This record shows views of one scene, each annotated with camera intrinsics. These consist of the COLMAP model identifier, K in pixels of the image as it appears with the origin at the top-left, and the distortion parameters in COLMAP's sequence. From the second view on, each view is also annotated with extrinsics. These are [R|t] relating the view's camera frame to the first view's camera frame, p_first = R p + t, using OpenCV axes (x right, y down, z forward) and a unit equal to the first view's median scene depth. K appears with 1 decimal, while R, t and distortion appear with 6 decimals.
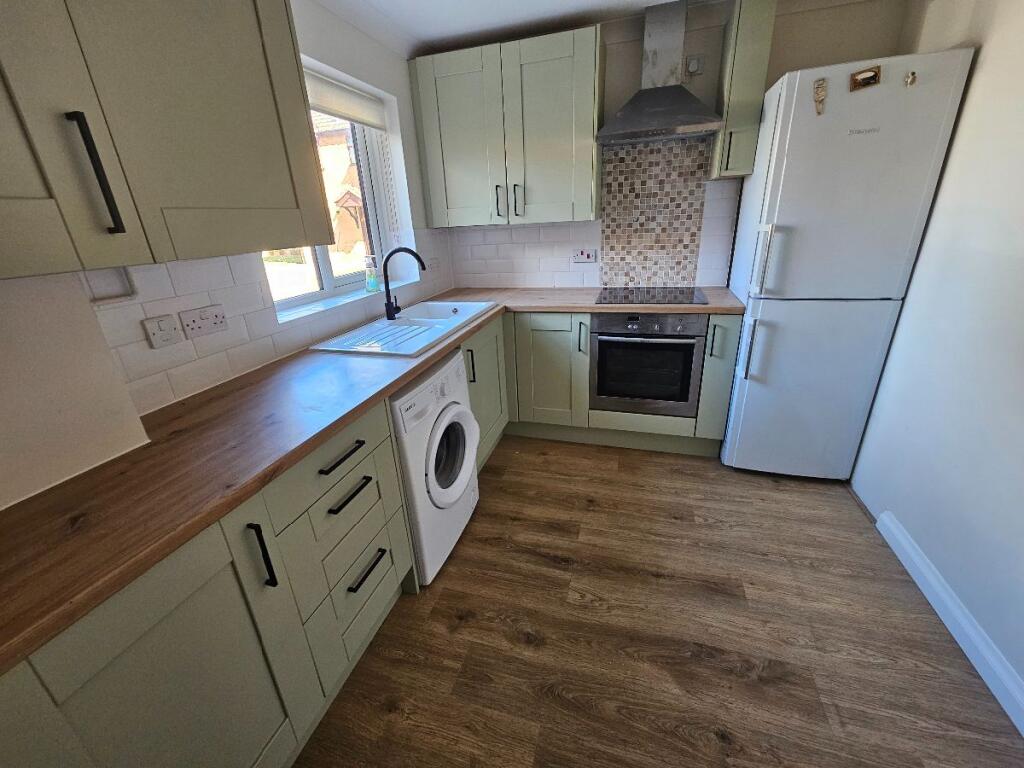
lens RADIAL K [[418.8, 0, 508.8], [0, 418.8, 379.3], [0, 0, 1]] dist [-0.000718, -0.000483]
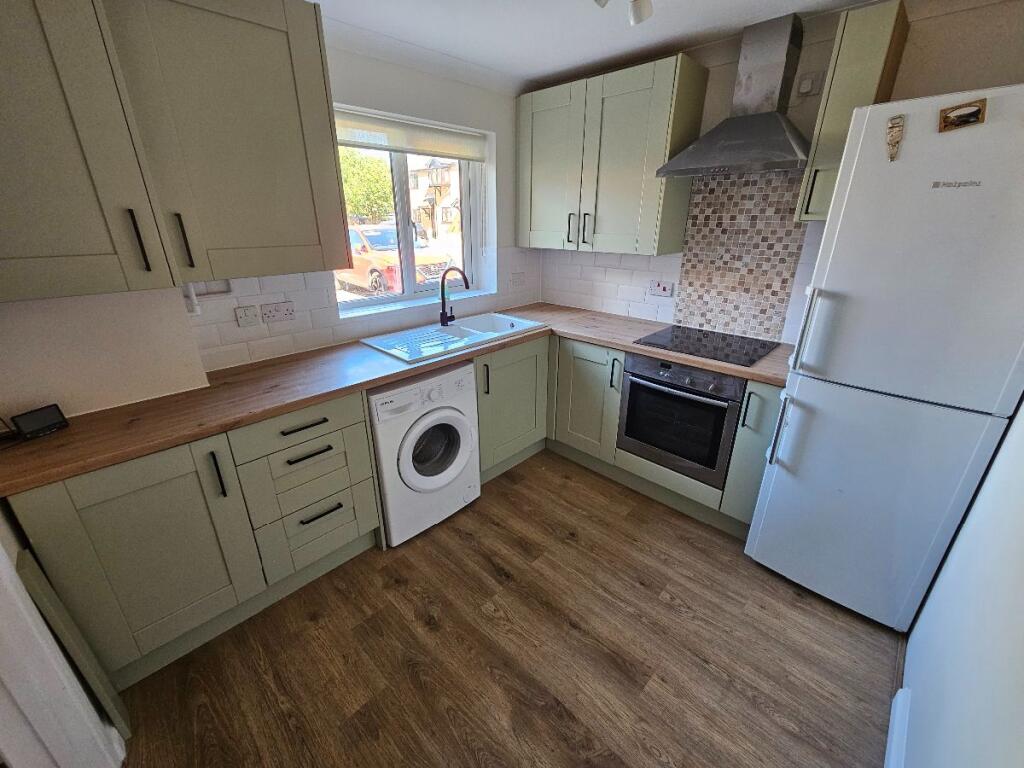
lens RADIAL K [[418.8, 0, 508.8], [0, 418.8, 379.3], [0, 0, 1]] dist [-0.000718, -0.000483]
pose [[0.885656, 0.213348, -0.412427, 0.391492], [-0.208184, 0.976368, 0.058014, -0.099970], [0.415057, 0.034480, 0.909142, 0.008408]]
